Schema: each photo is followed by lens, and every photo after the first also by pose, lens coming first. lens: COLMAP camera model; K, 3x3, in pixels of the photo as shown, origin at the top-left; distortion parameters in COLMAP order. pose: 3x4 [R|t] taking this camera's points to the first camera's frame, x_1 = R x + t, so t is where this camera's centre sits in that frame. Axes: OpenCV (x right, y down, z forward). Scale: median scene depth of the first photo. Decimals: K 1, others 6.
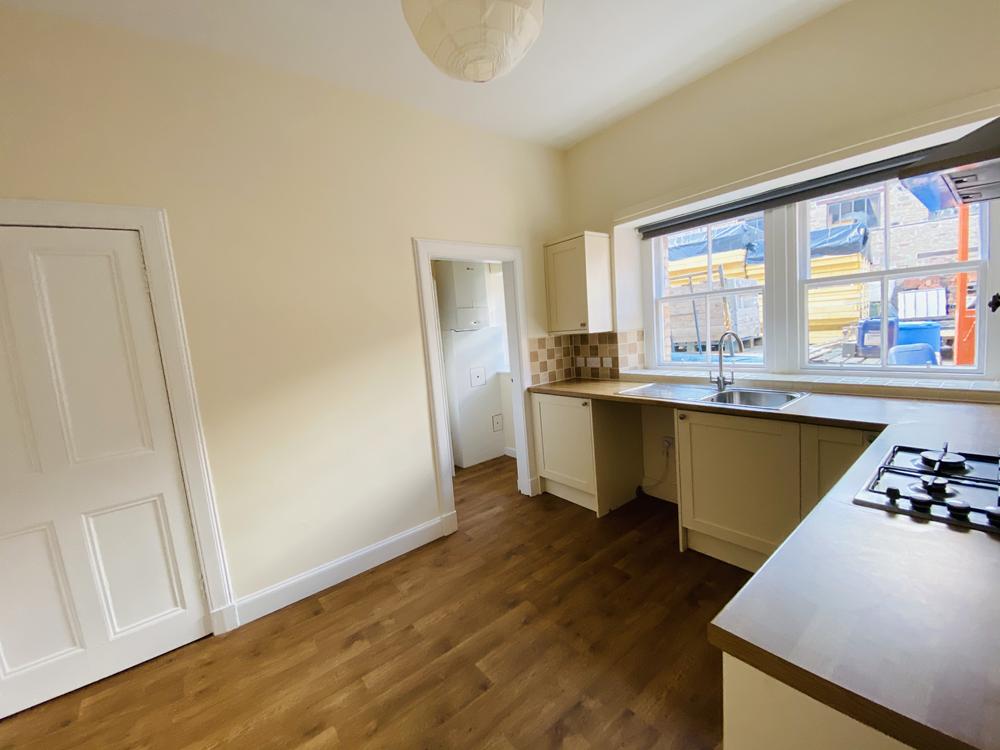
lens RADIAL K [[401.5, 0, 501.7], [0, 401.5, 371.0], [0, 0, 1]] dist [0.019290, -0.021367]
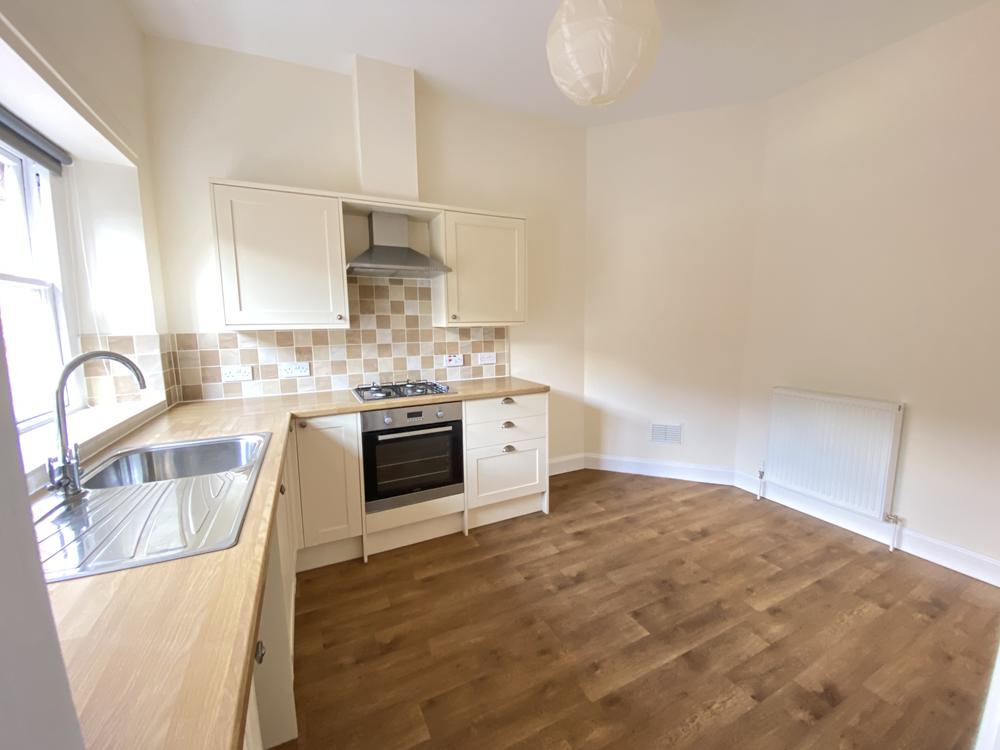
lens RADIAL K [[401.5, 0, 501.7], [0, 401.5, 371.0], [0, 0, 1]] dist [0.019290, -0.021367]
pose [[-0.971359, 0.069272, 0.227295, 0.016110], [0.117024, 0.971975, 0.203885, -0.133013], [-0.206802, 0.224645, -0.952243, 1.562543]]
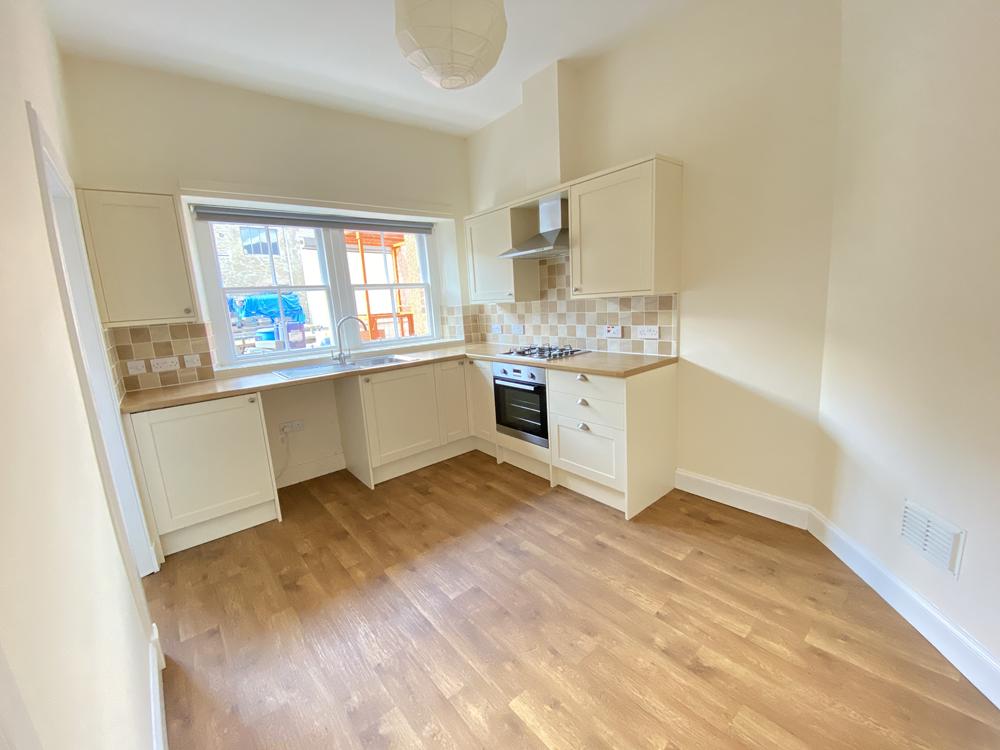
lens RADIAL K [[401.5, 0, 501.7], [0, 401.5, 371.0], [0, 0, 1]] dist [0.019290, -0.021367]
pose [[-0.019071, -0.091862, 0.995589, -0.898309], [0.165712, 0.981707, 0.093755, 0.040789], [-0.985990, 0.166769, -0.003499, 0.638659]]
